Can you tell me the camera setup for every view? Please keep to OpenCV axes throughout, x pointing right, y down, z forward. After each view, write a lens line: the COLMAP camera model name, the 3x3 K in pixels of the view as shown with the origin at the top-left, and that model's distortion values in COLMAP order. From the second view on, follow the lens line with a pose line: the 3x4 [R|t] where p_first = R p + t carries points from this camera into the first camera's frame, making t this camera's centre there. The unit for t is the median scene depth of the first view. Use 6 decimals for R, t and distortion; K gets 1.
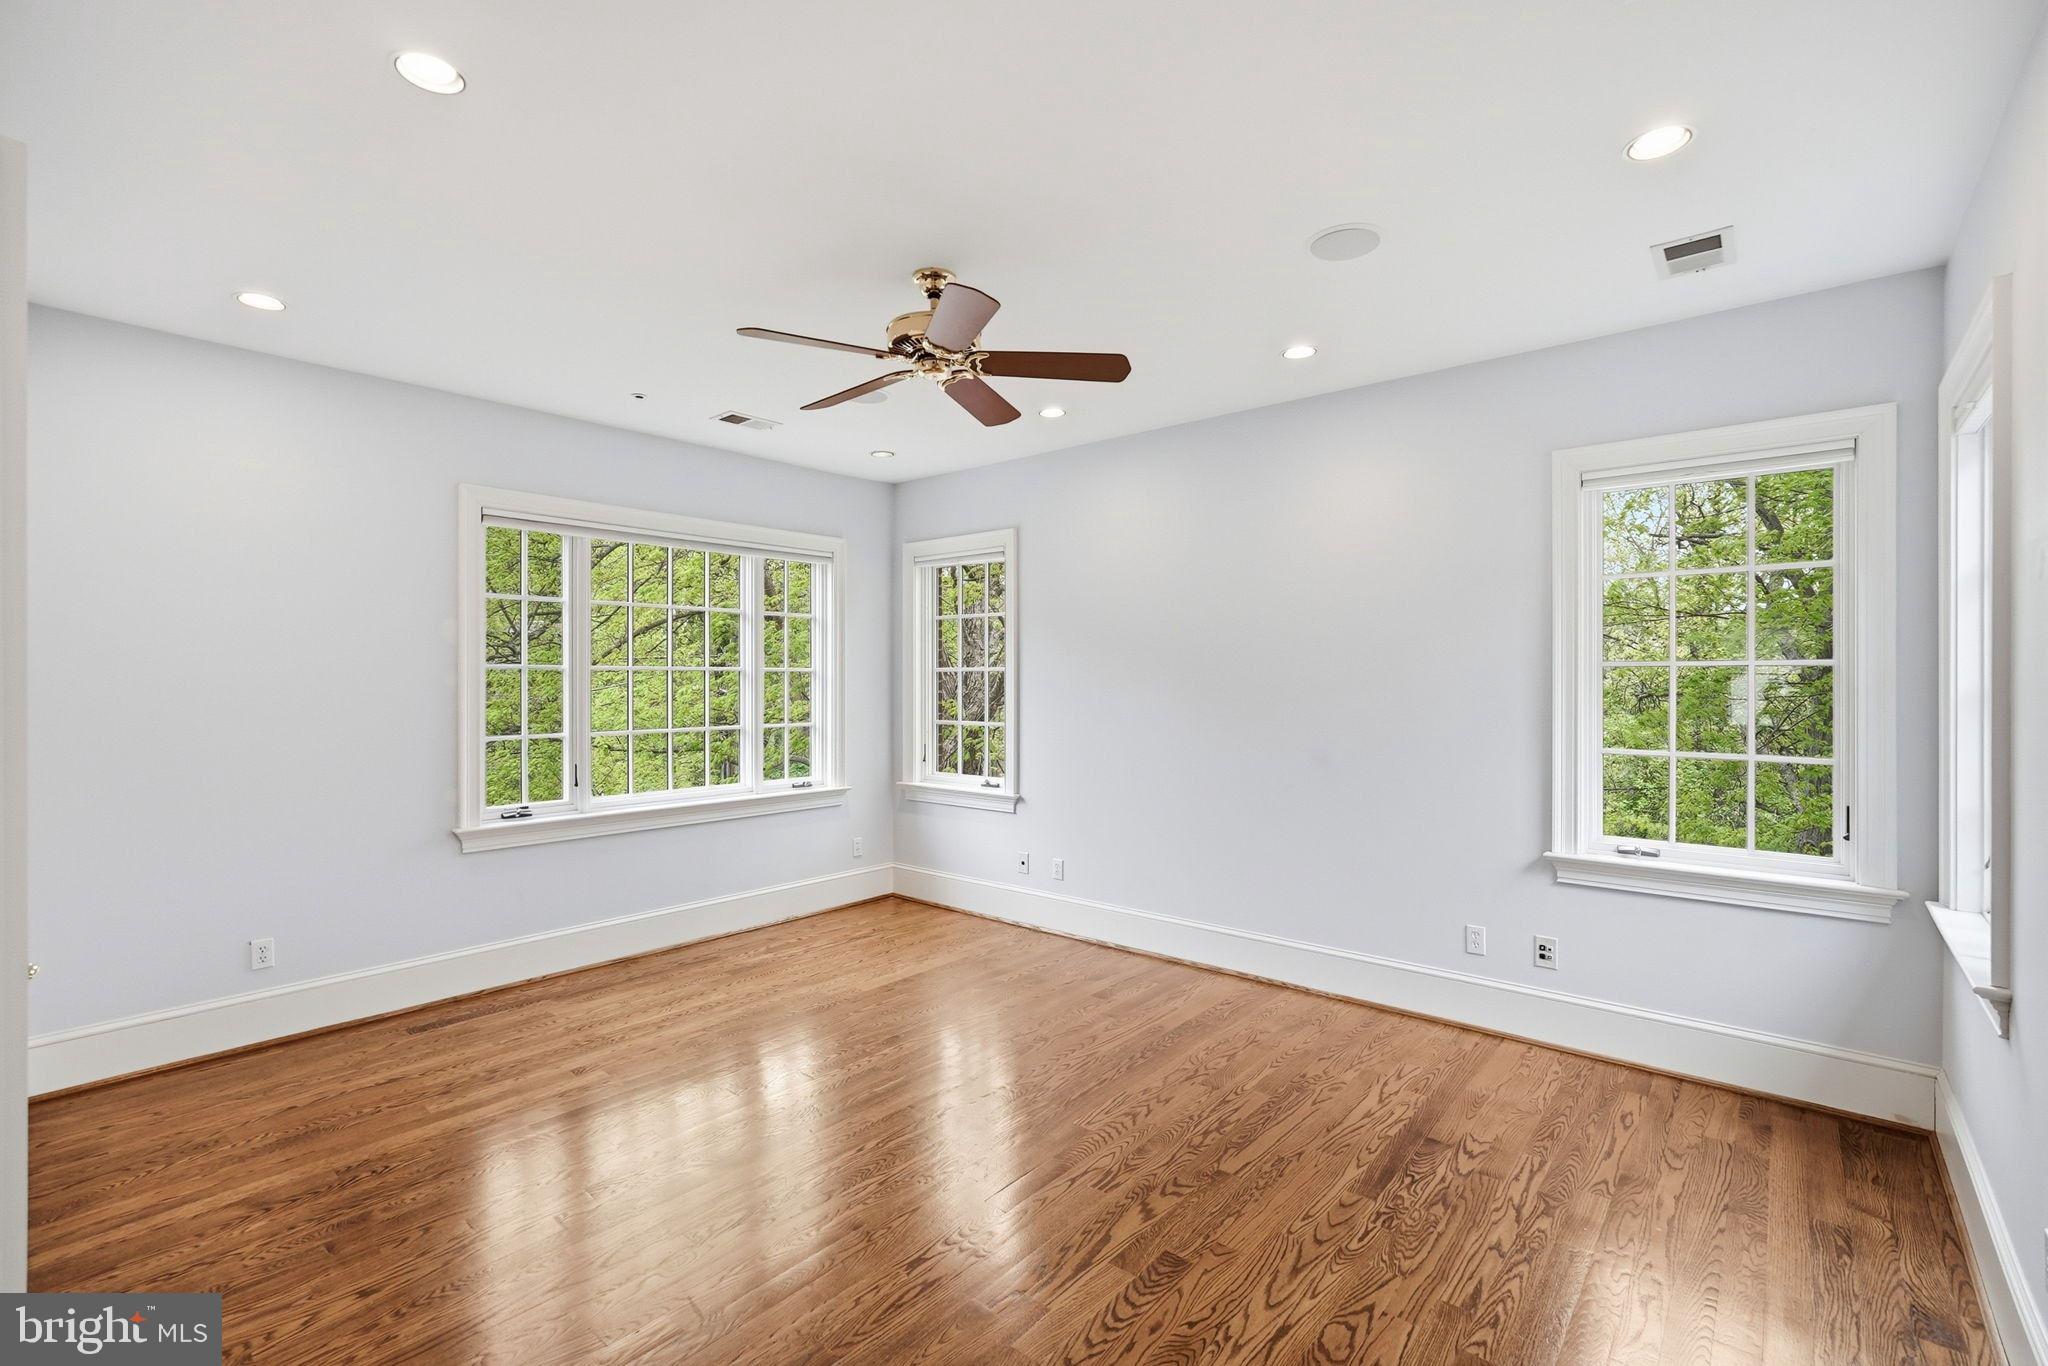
lens RADIAL K [[940.5, 0, 1022.6], [0, 940.5, 681.1], [0, 0, 1]] dist [-0.001473, -0.000185]
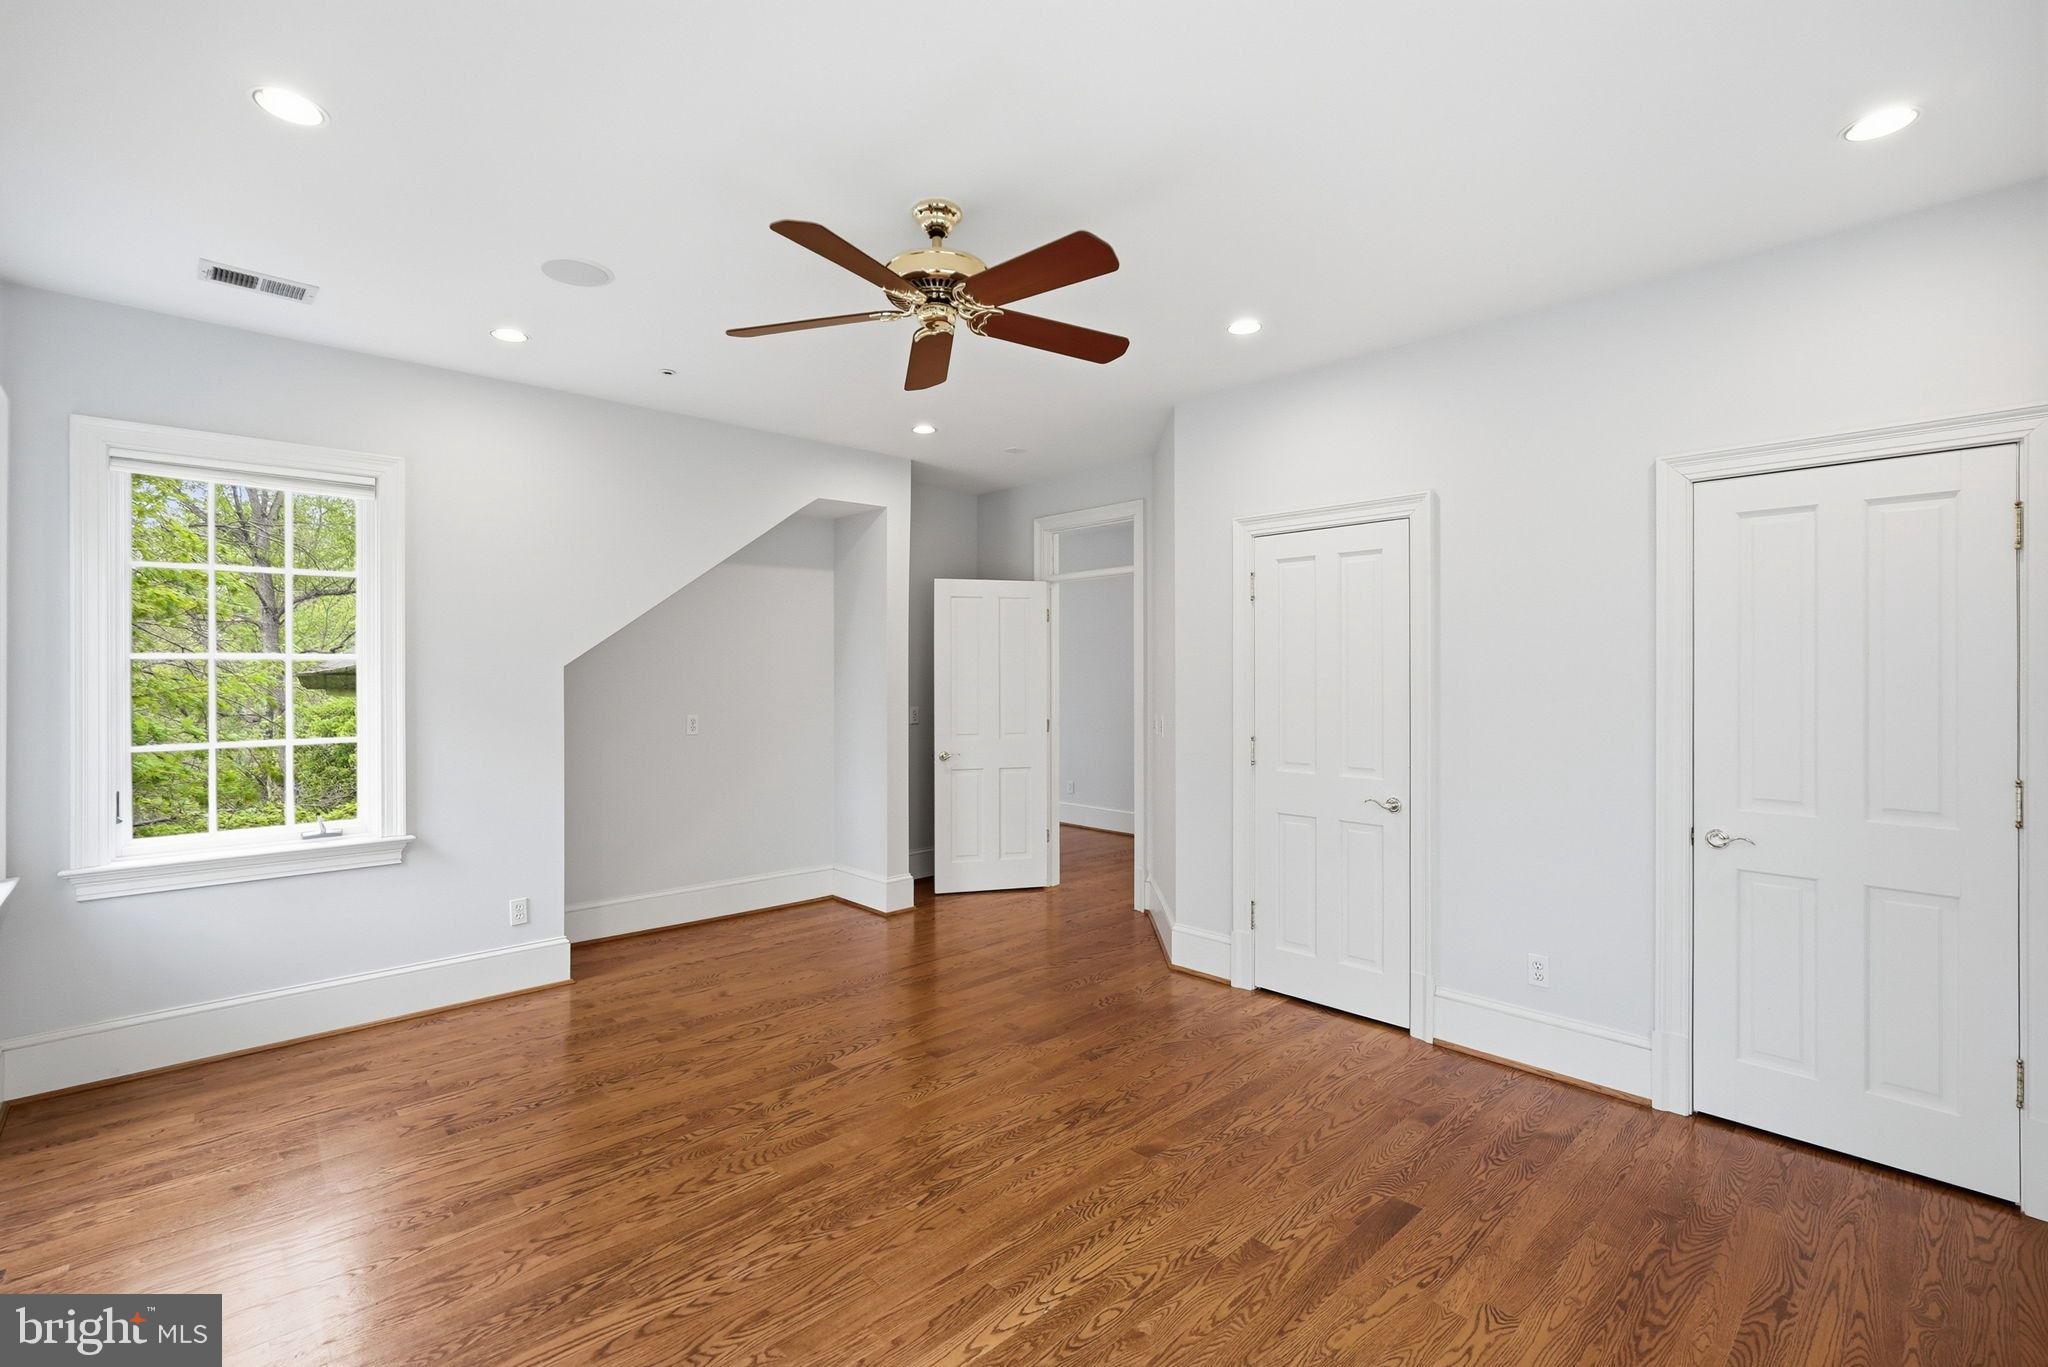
lens RADIAL K [[940.5, 0, 1018.5], [0, 940.5, 675.6], [0, 0, 1]] dist [-0.001473, -0.000185]
pose [[-0.994194, 0.003883, 0.107533, -0.311550], [0.003776, 0.999992, -0.001198, 0.006063], [-0.107537, -0.000785, -0.994201, 2.188255]]
